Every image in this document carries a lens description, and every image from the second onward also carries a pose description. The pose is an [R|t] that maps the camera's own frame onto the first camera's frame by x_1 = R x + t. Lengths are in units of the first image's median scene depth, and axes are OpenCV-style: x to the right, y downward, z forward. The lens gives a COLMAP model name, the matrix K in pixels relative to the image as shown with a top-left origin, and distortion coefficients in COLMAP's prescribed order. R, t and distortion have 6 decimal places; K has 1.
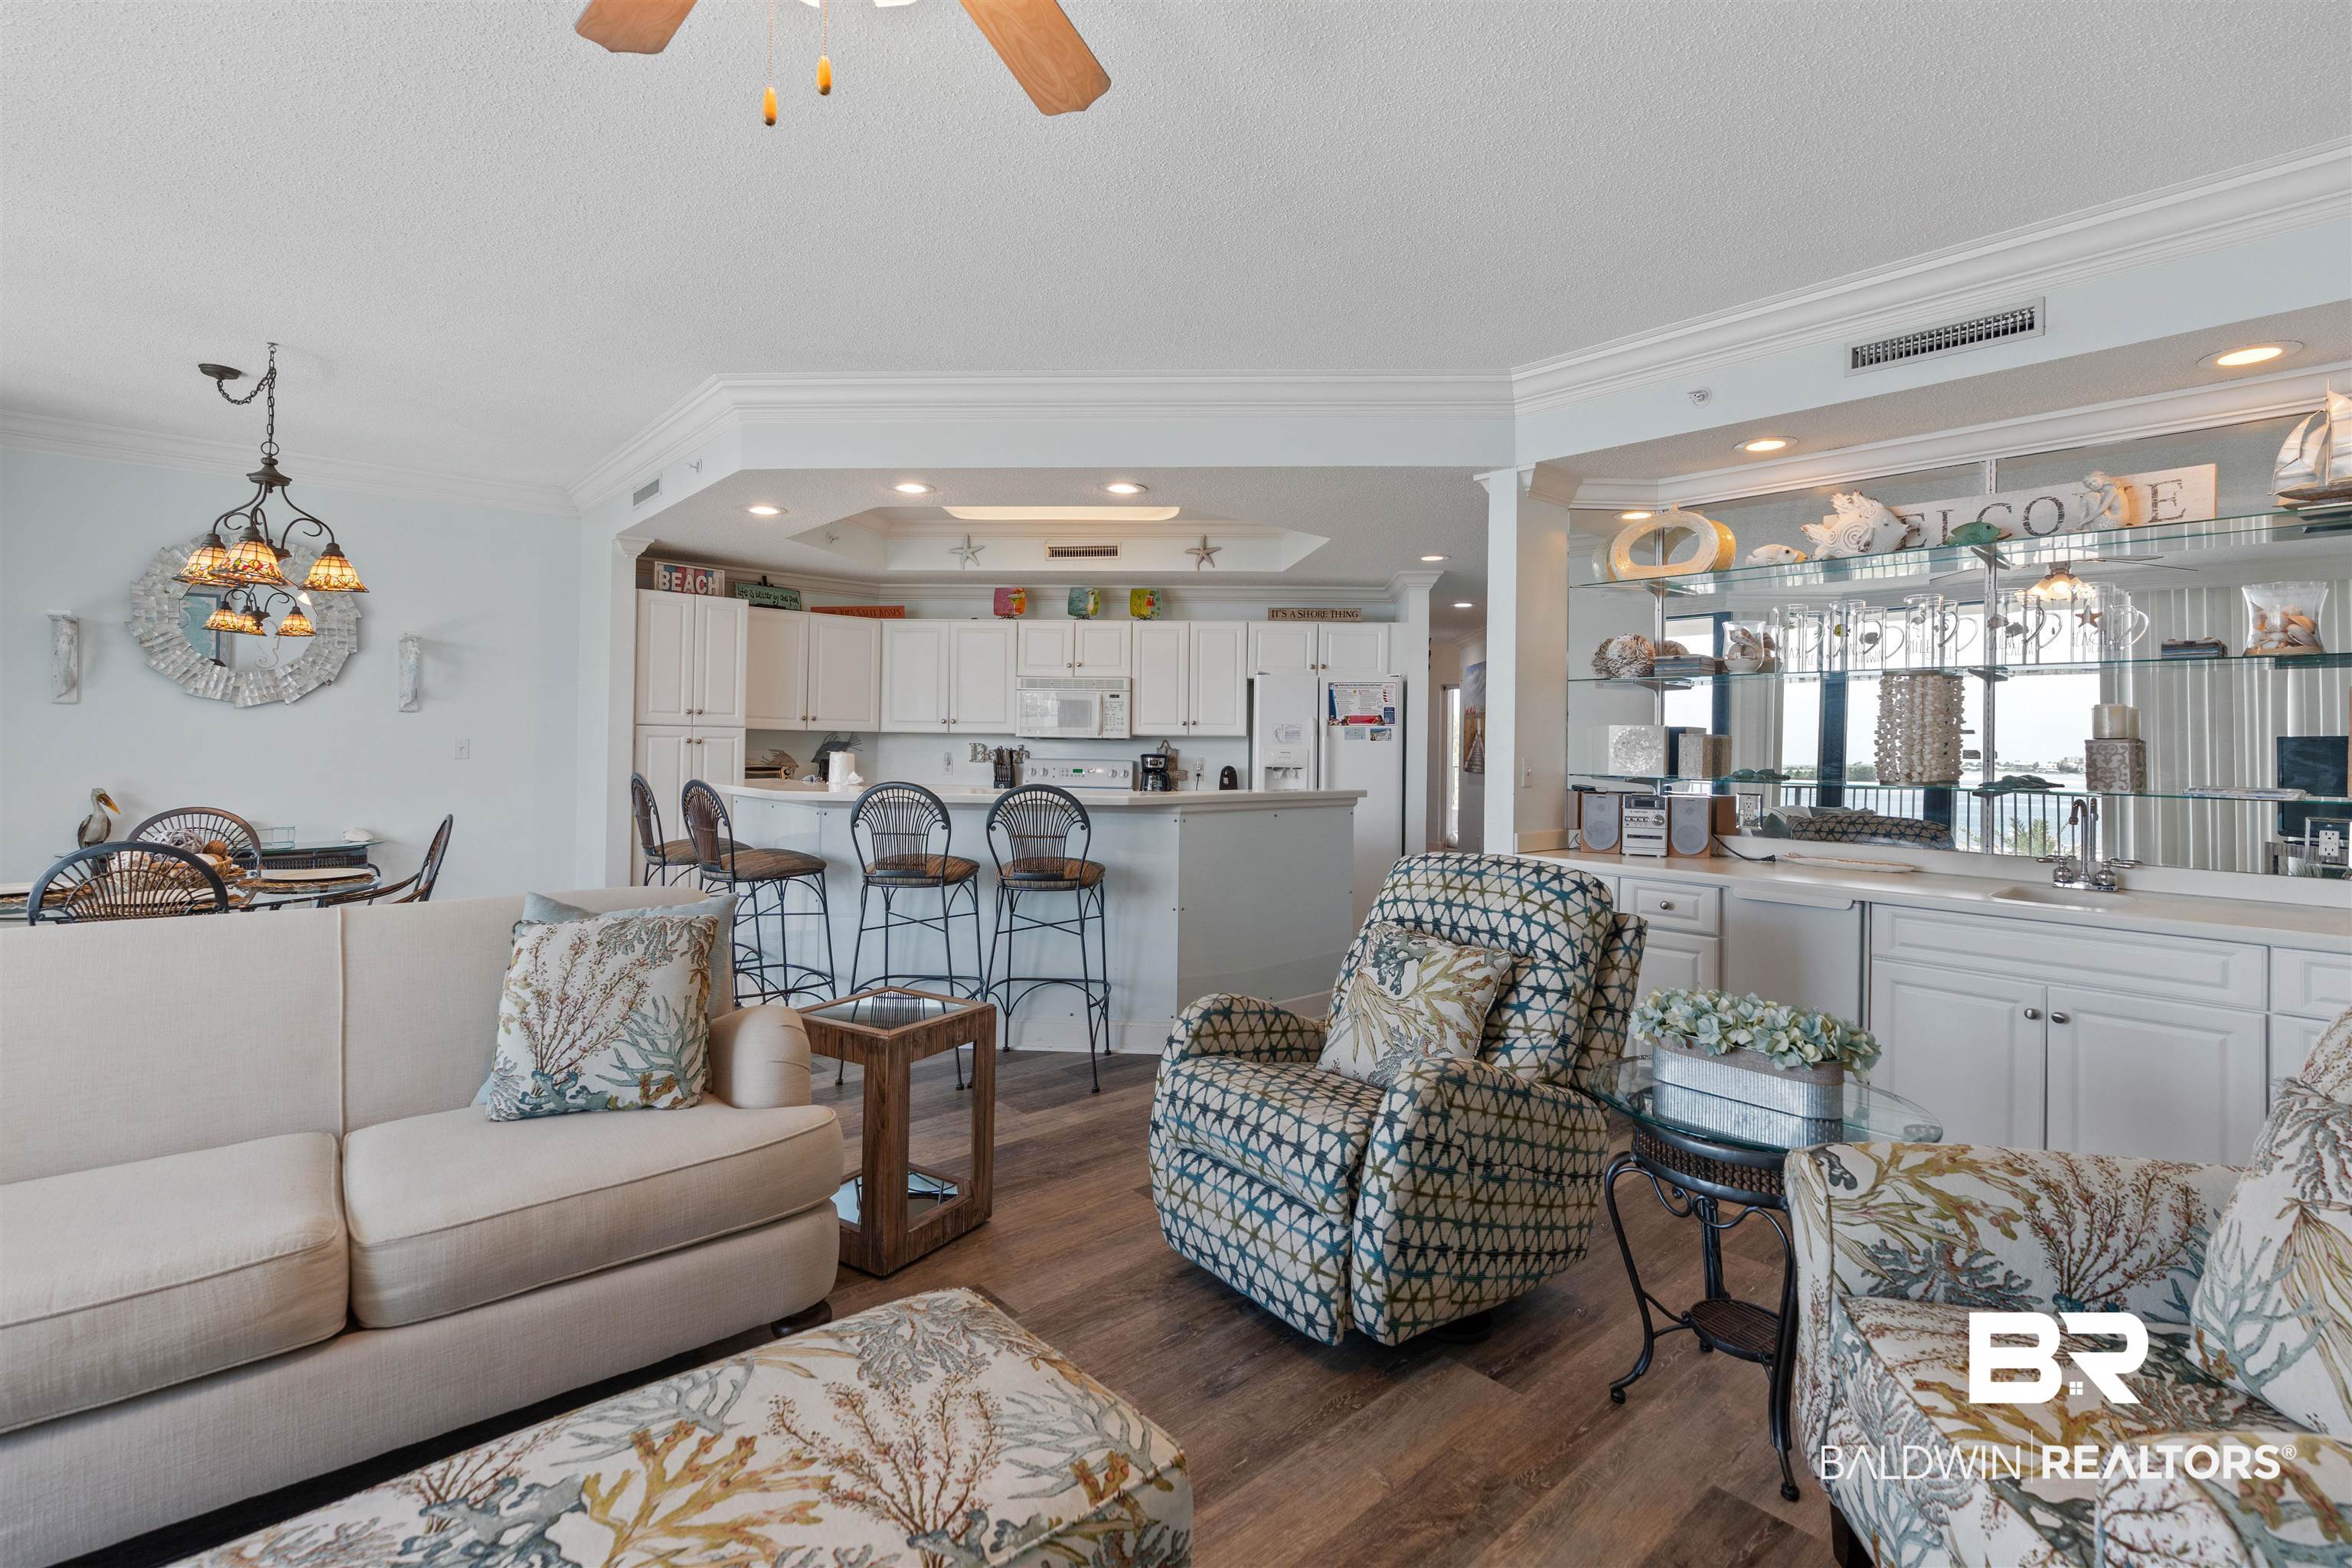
lens RADIAL K [[1063.4, 0, 1172.5], [0, 1063.4, 736.7], [0, 0, 1]] dist [-0.011927, 0.005532]
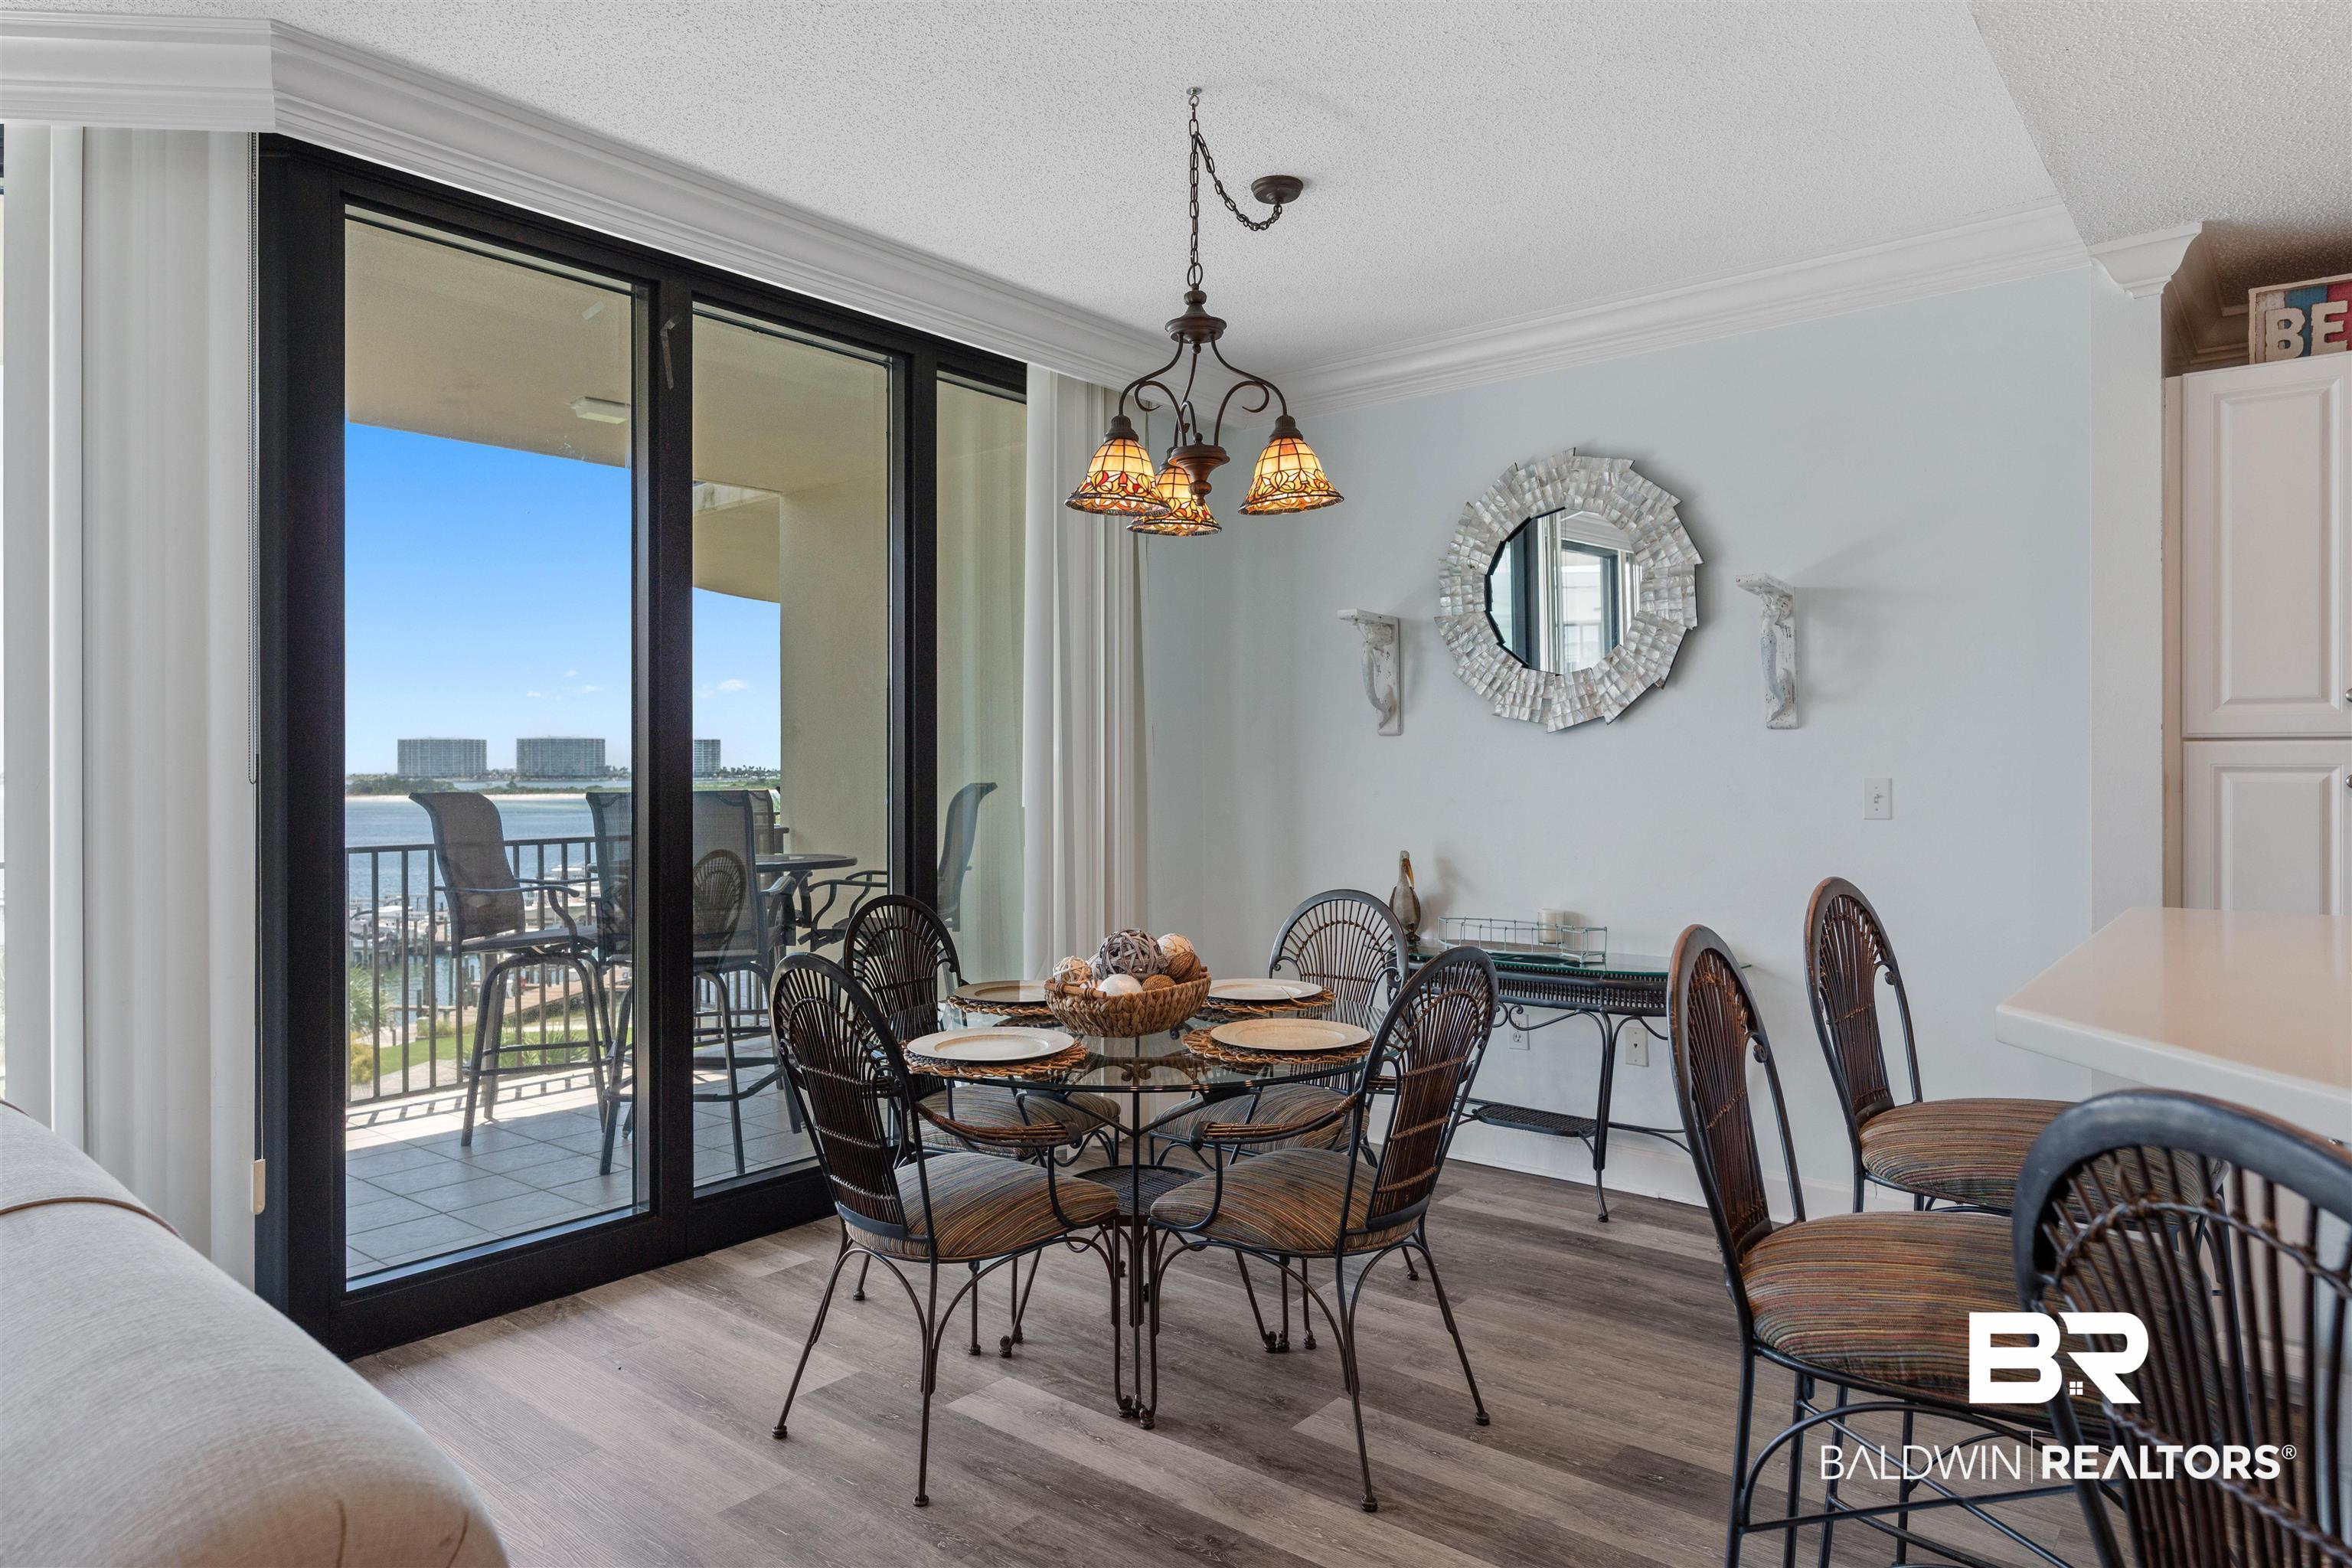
lens RADIAL K [[1415.7, 0, 1186.4], [0, 1415.7, 747.5], [0, 0, 1]] dist [0.014603, -0.002722]
pose [[0.166991, -0.025692, -0.985624, -0.140609], [0.009921, 0.999654, -0.024377, 0.000404], [0.985909, -0.005708, 0.167188, 1.120978]]
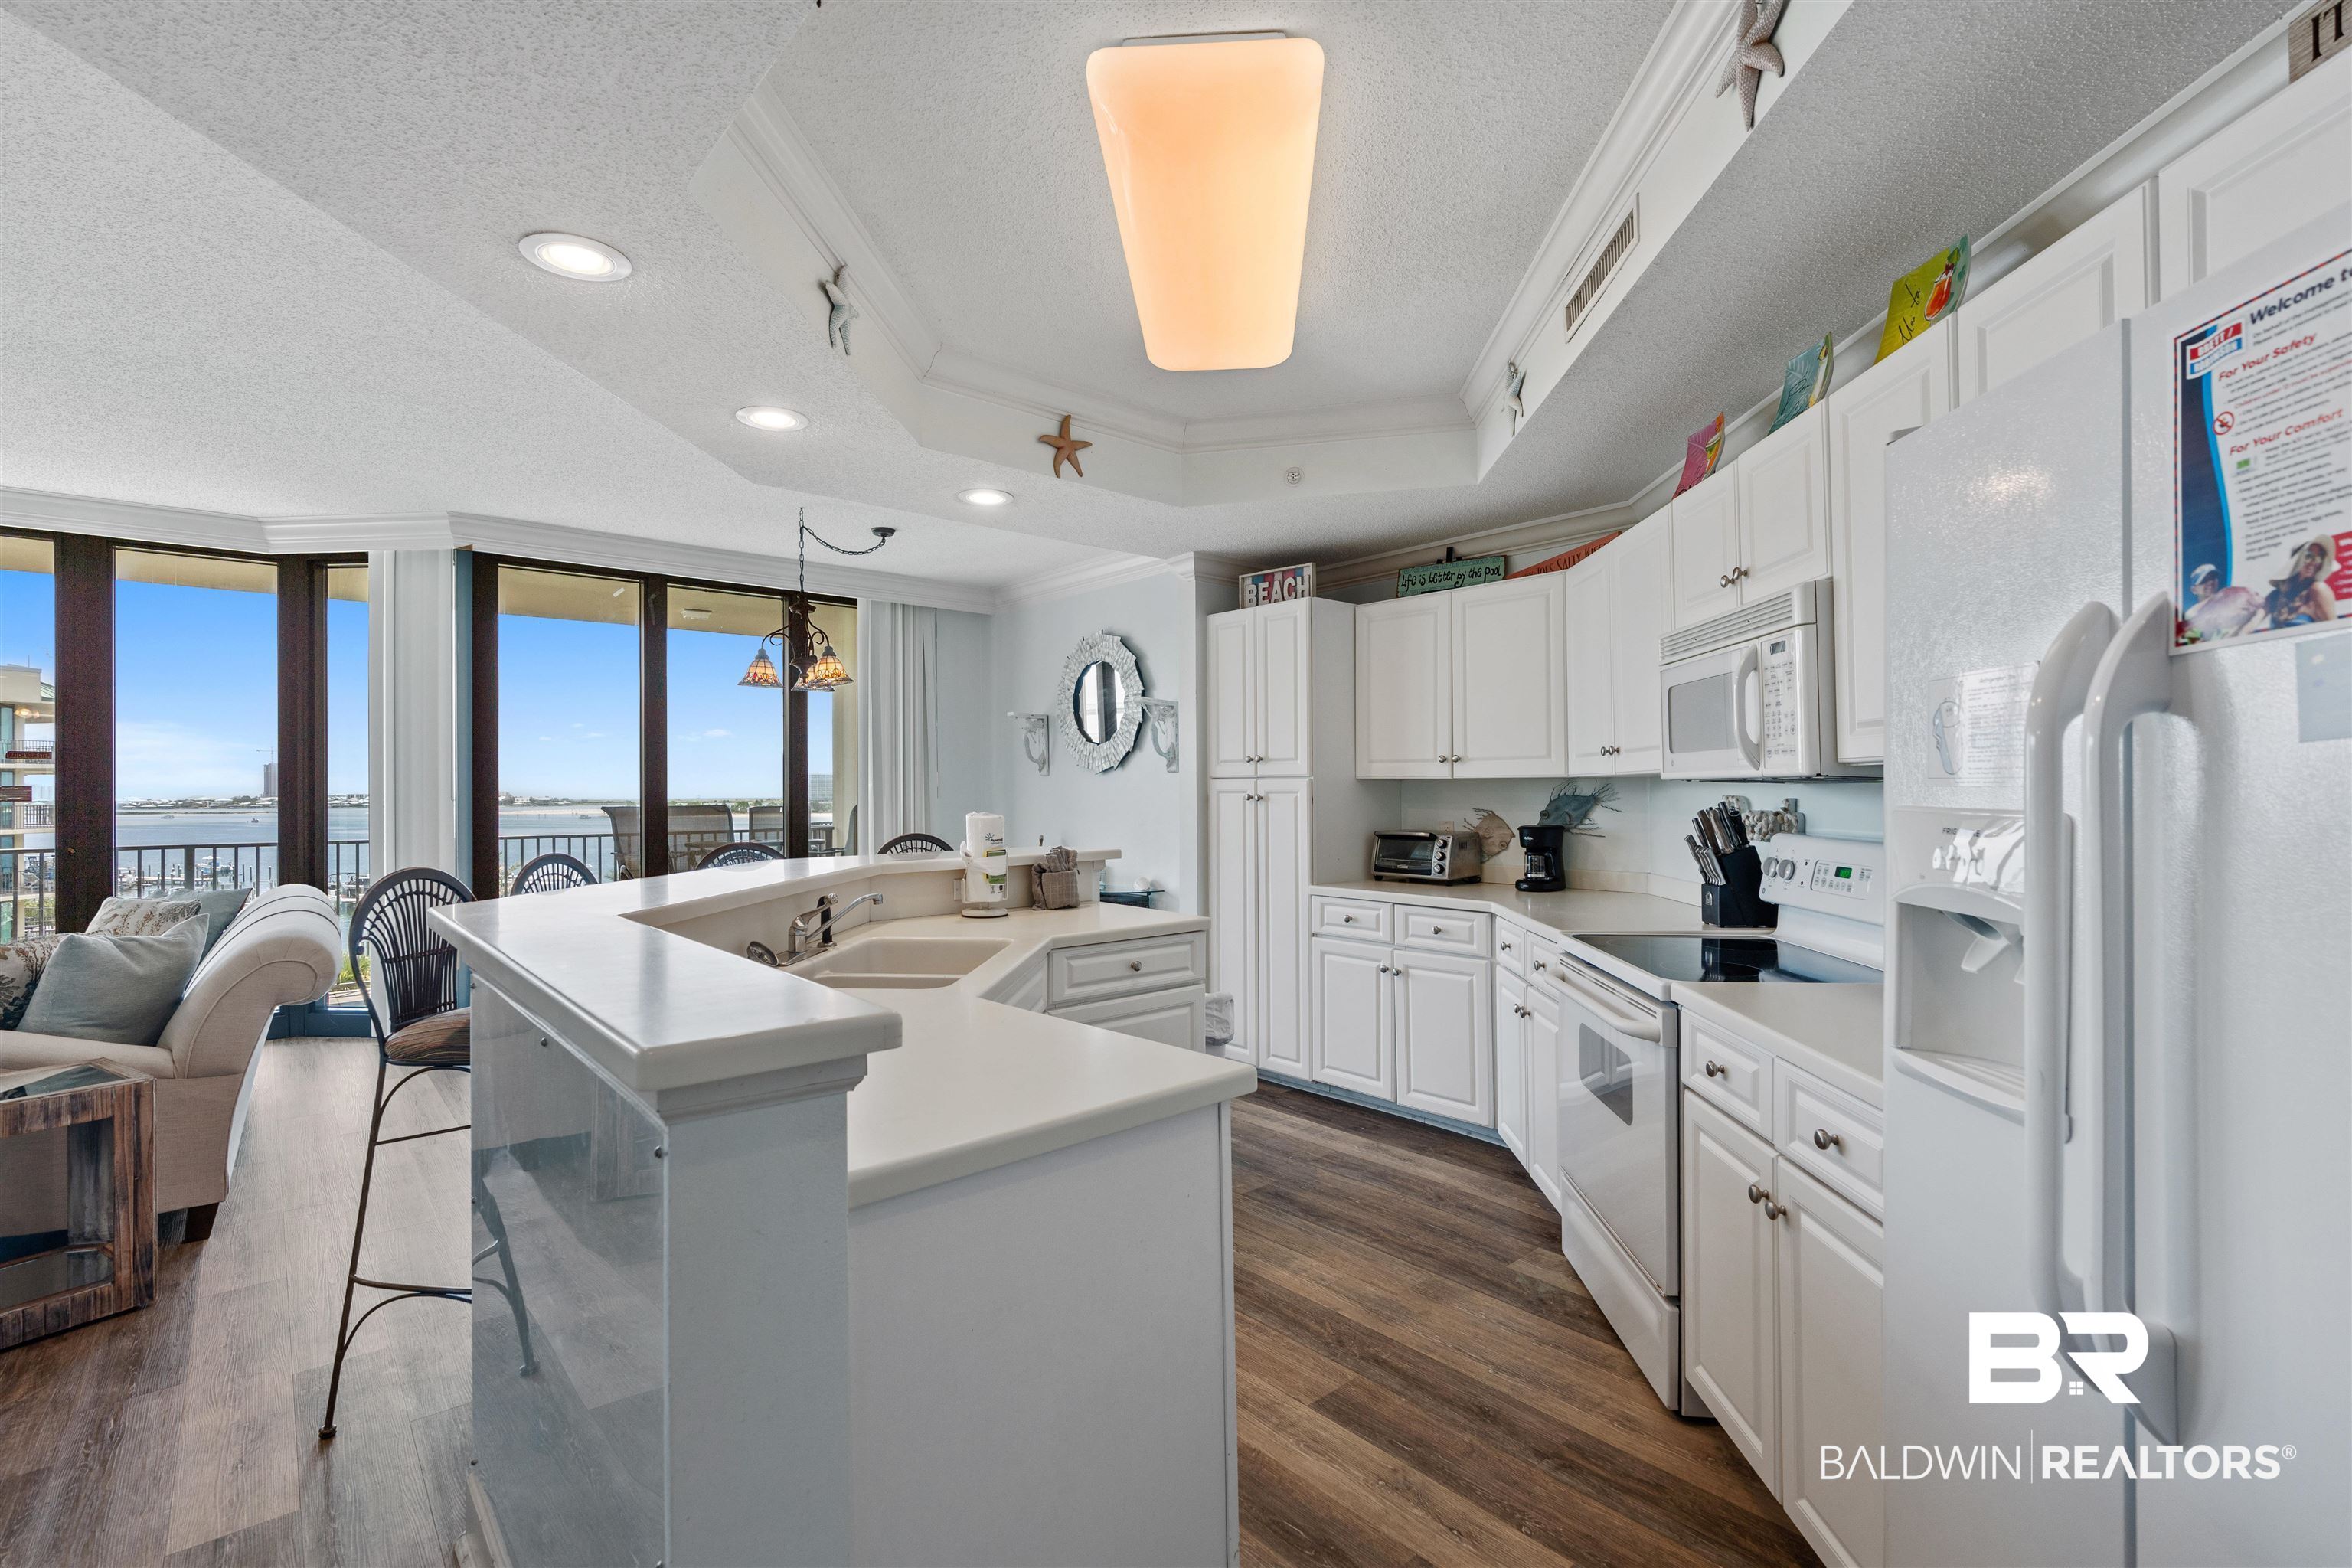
lens RADIAL K [[1051.8, 0, 1176.0], [0, 1051.8, 784.0], [0, 0, 1]] dist [-0.010394, -0.000206]
pose [[0.003300, -0.022775, -0.999735, 0.622753], [0.012797, 0.999660, -0.022731, 0.021927], [0.999913, -0.012719, 0.003590, 1.904374]]
